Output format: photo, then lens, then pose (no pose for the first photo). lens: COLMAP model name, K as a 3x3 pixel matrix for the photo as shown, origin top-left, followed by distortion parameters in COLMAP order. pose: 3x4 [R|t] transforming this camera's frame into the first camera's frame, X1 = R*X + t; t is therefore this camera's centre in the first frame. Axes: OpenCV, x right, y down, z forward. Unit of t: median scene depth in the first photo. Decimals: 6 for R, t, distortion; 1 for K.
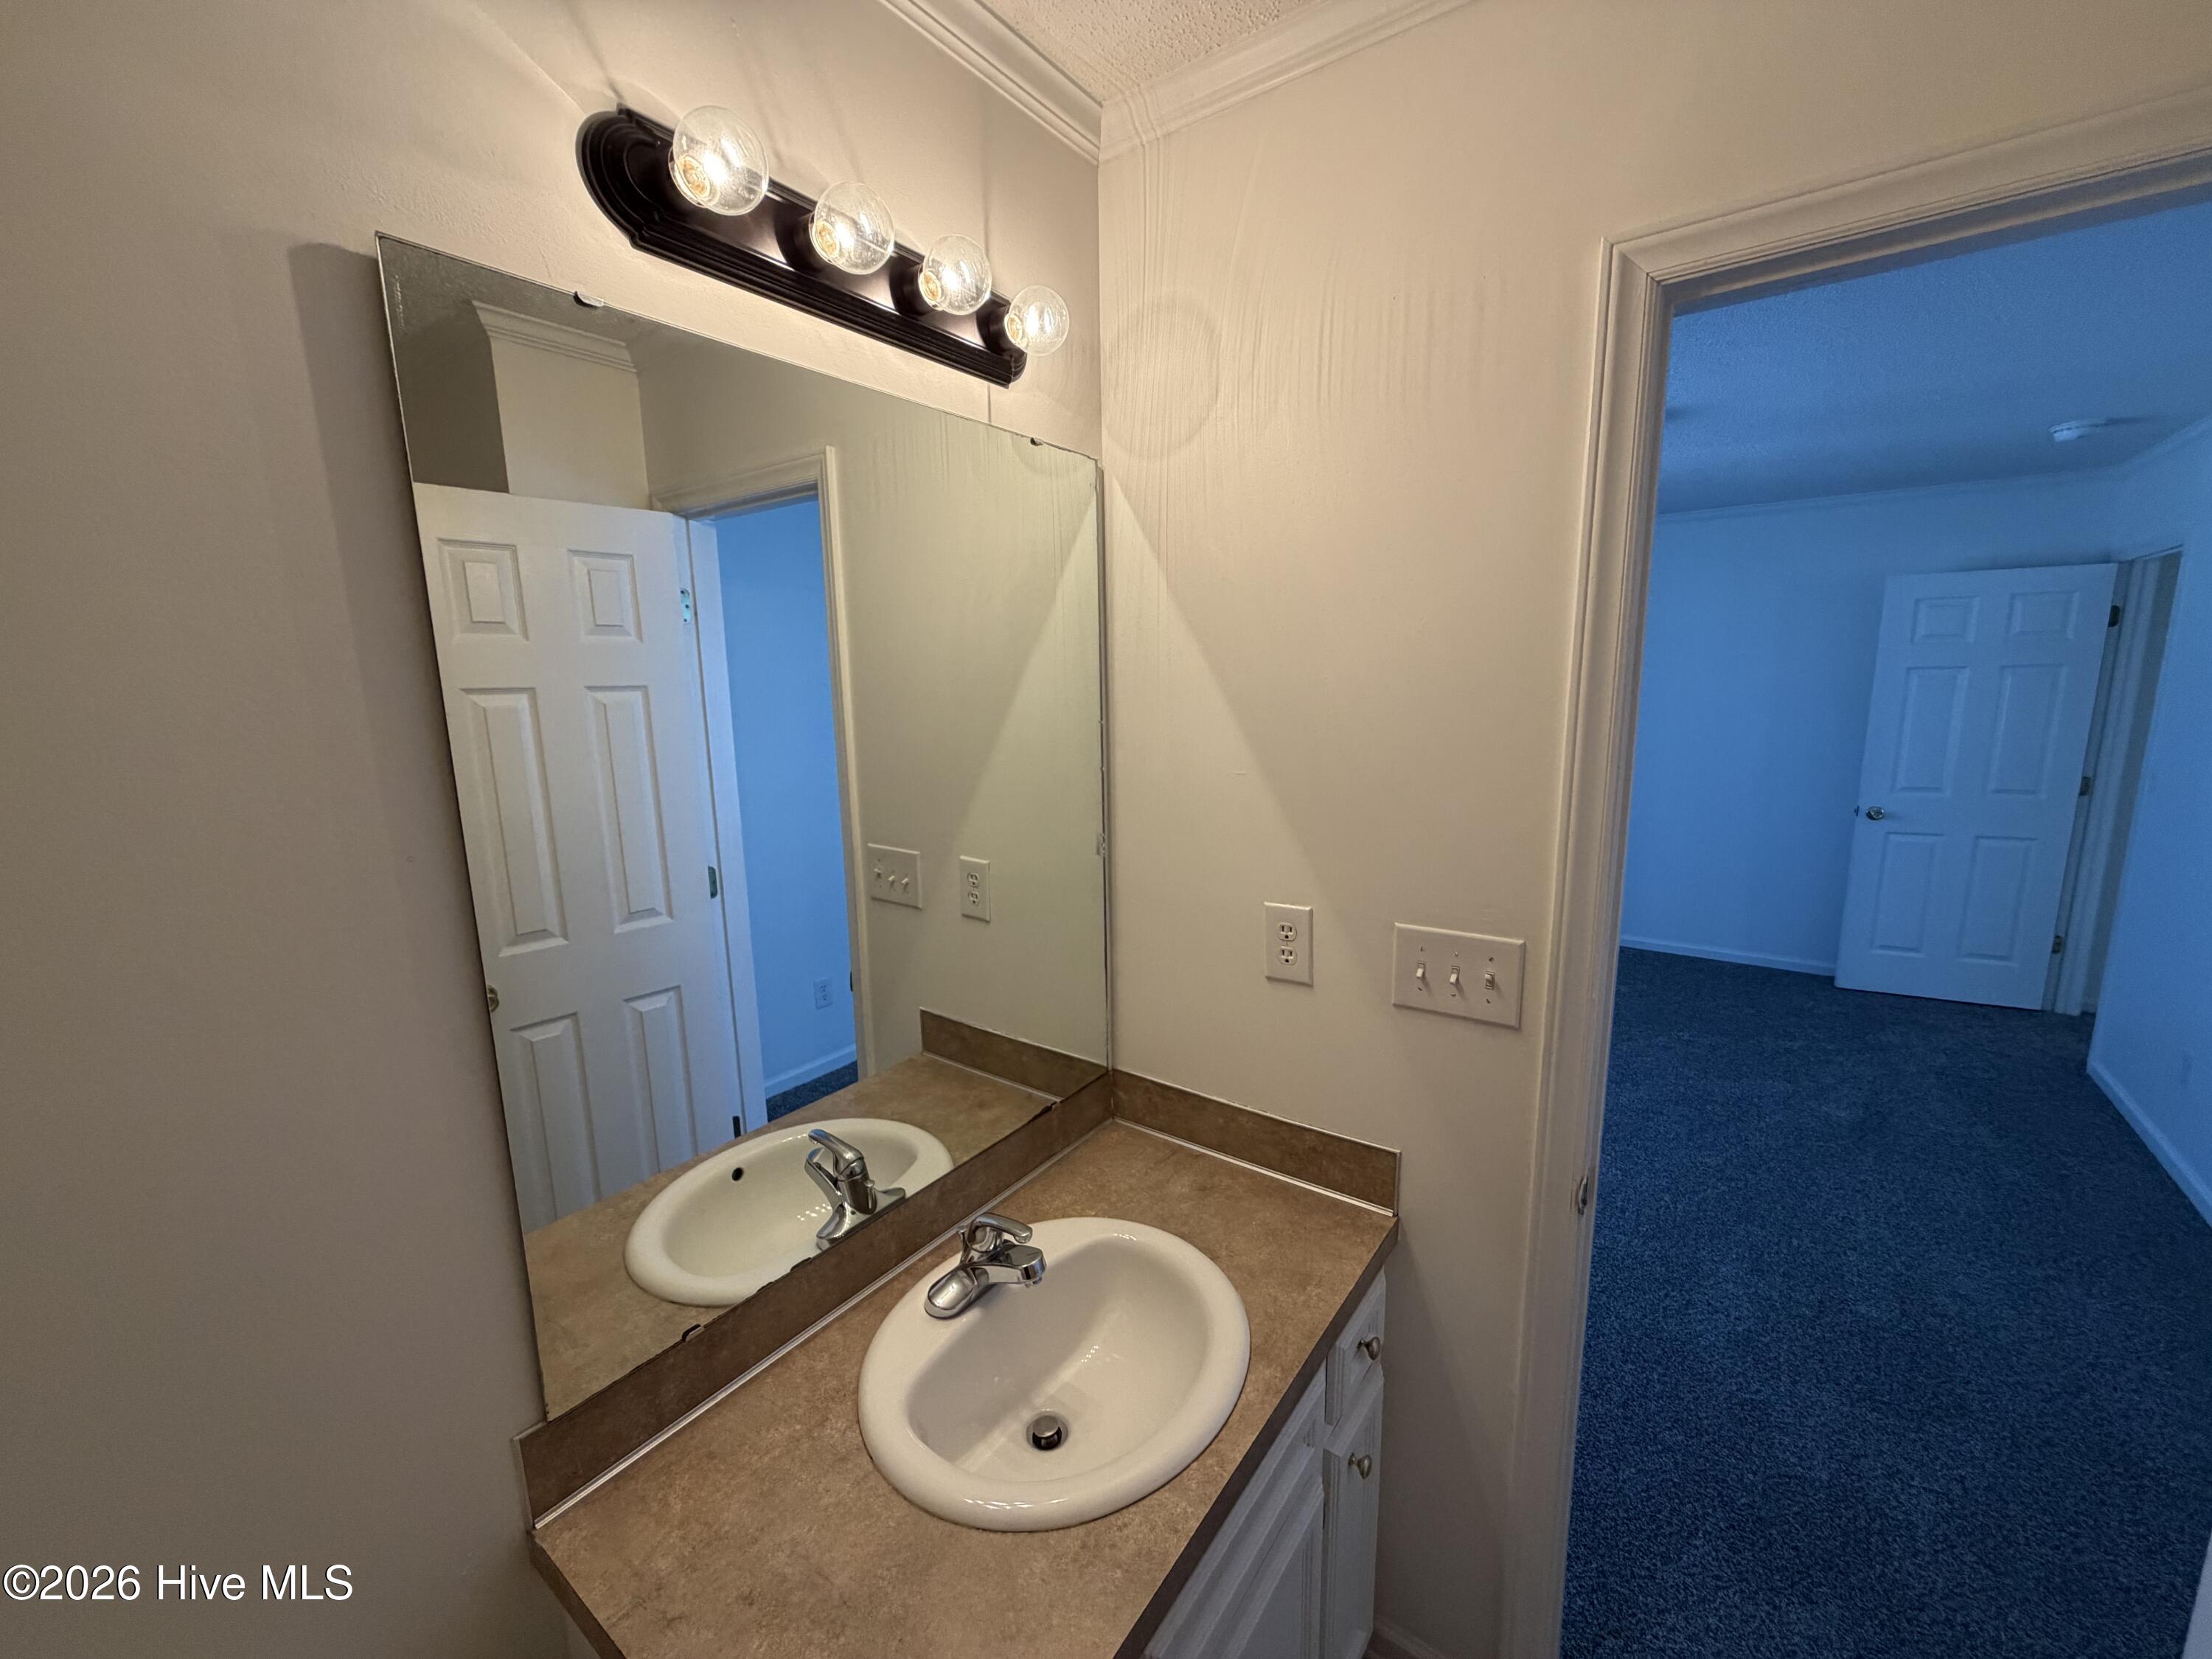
lens RADIAL K [[878.9, 0, 1099.2], [0, 878.9, 832.9], [0, 0, 1]] dist [0.001506, 0.000015]
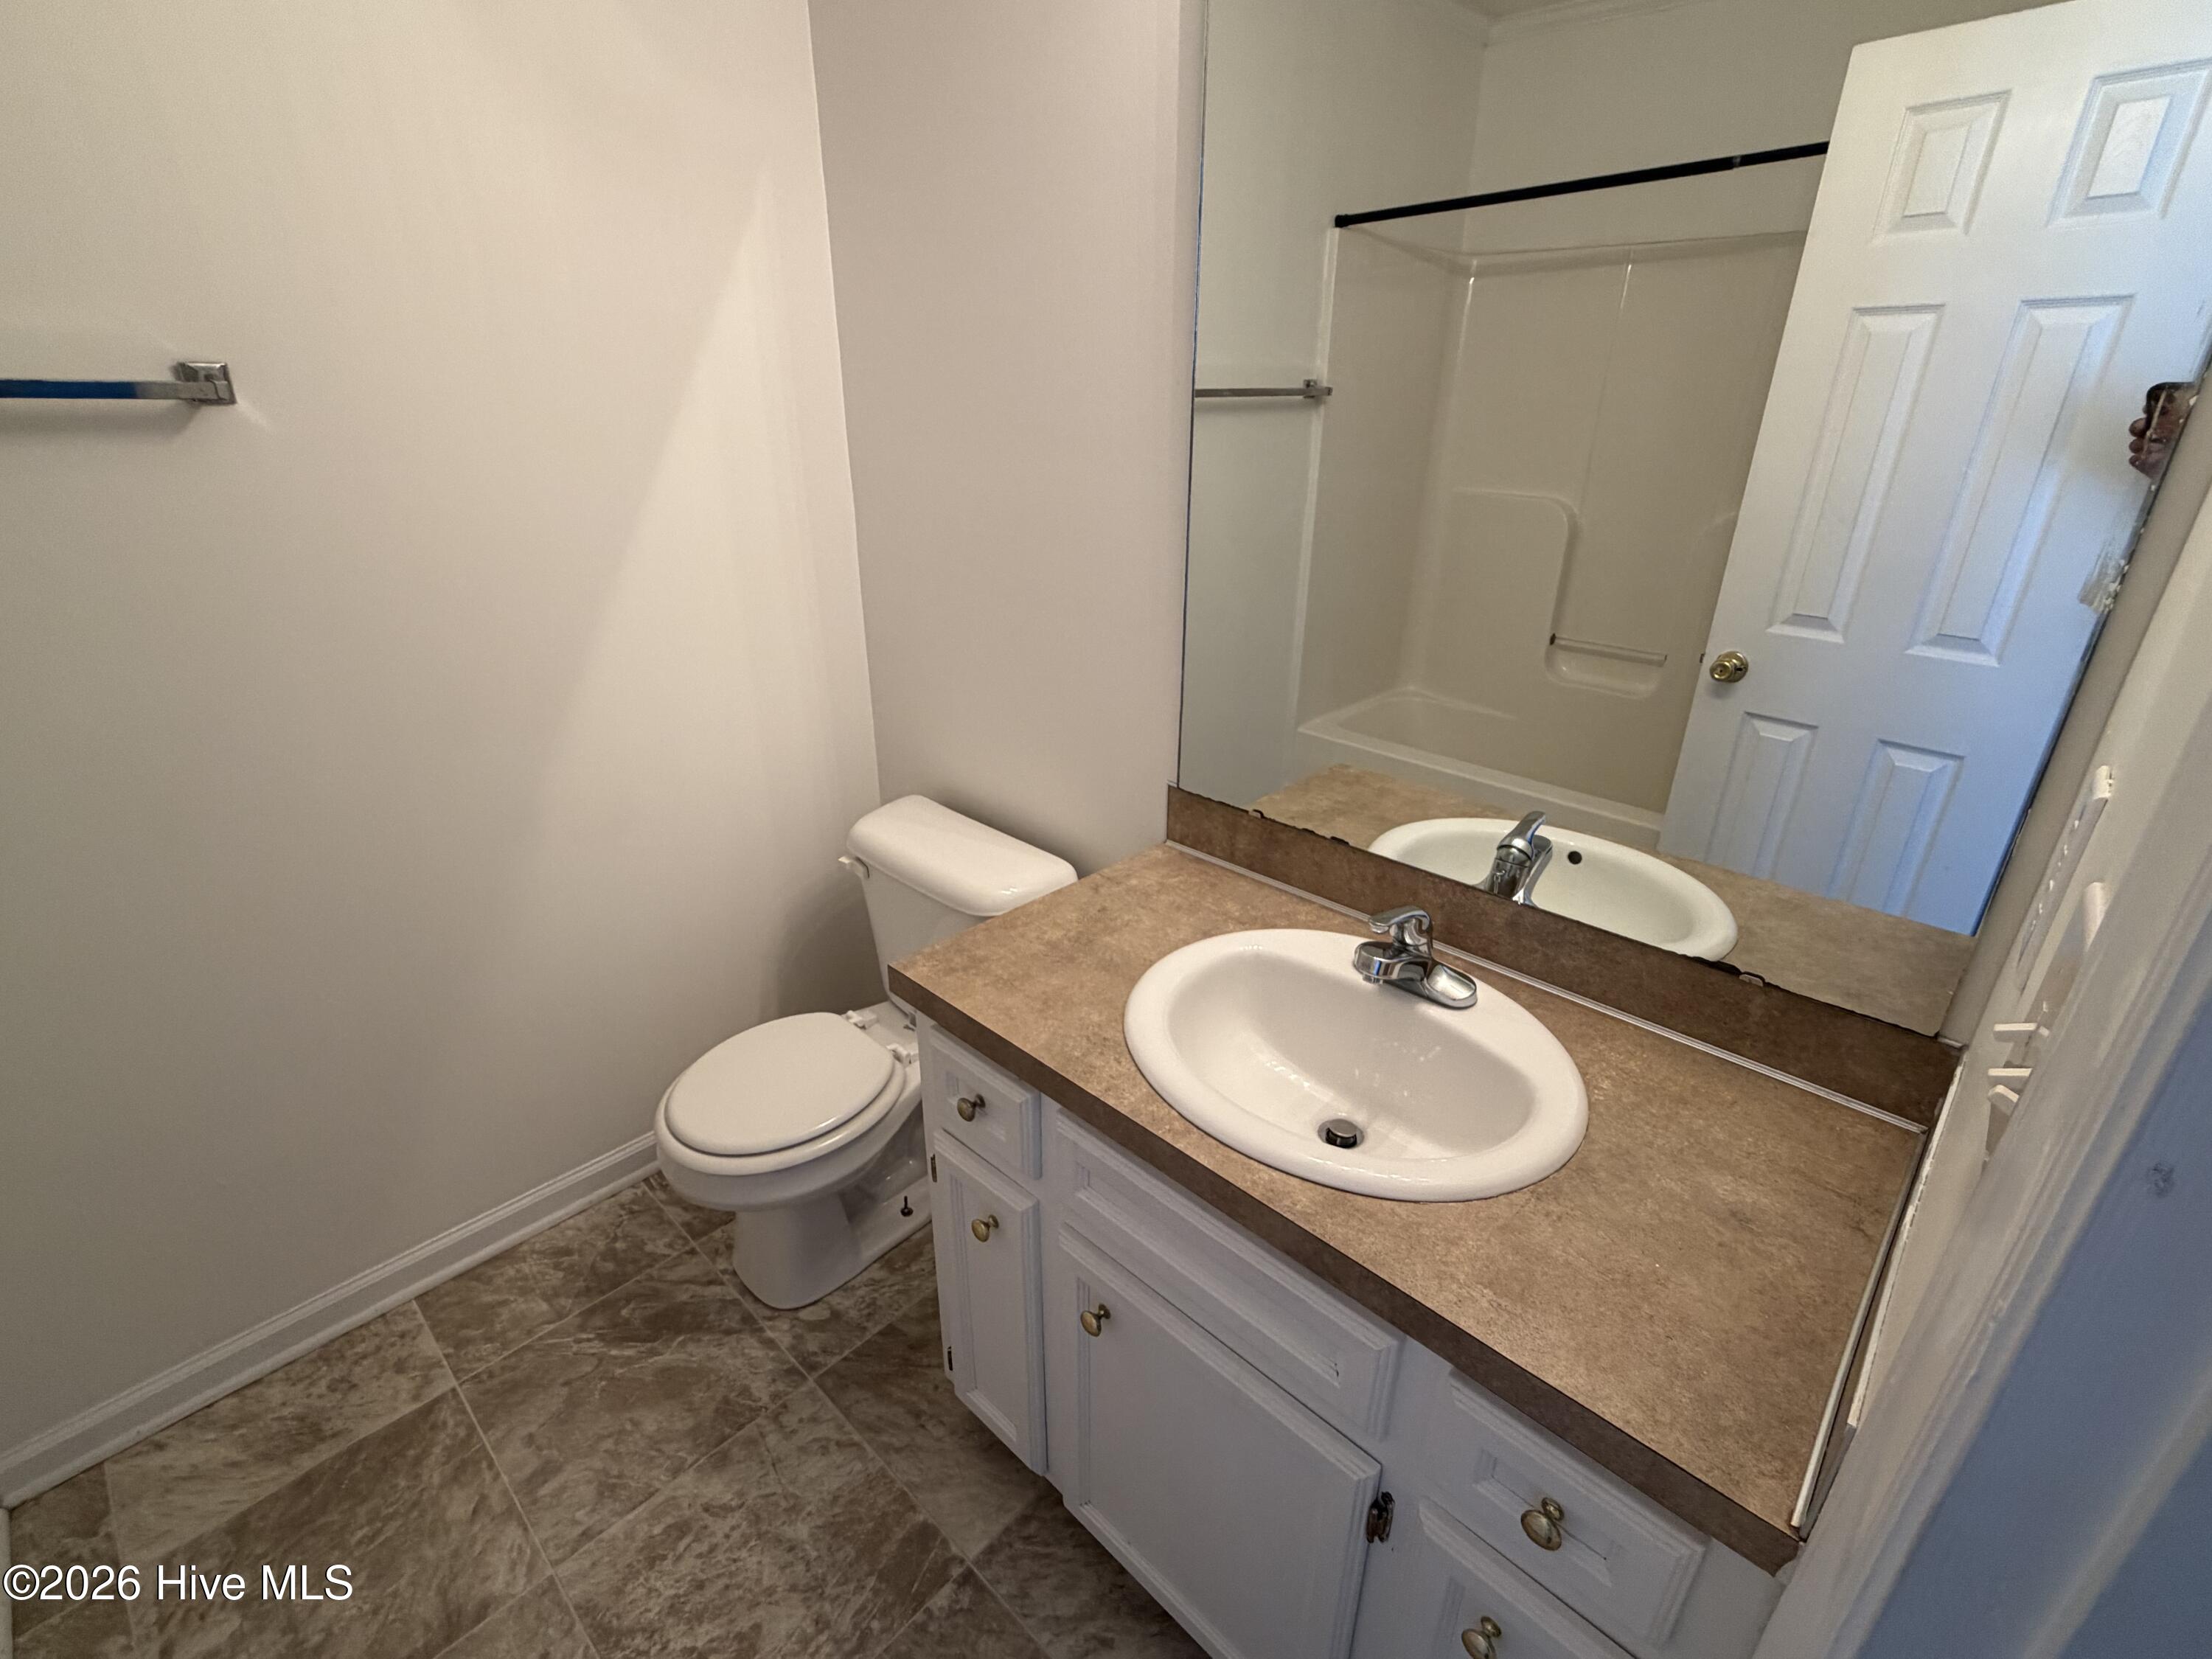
lens RADIAL K [[1007.7, 0, 1106.0], [0, 1007.7, 829.5], [0, 0, 1]] dist [-0.001995, -0.000827]
pose [[-0.128686, 0.415304, -0.900534, 0.761873], [-0.179361, 0.883362, 0.433015, -0.012189], [0.975330, 0.217244, -0.039187, 0.703859]]
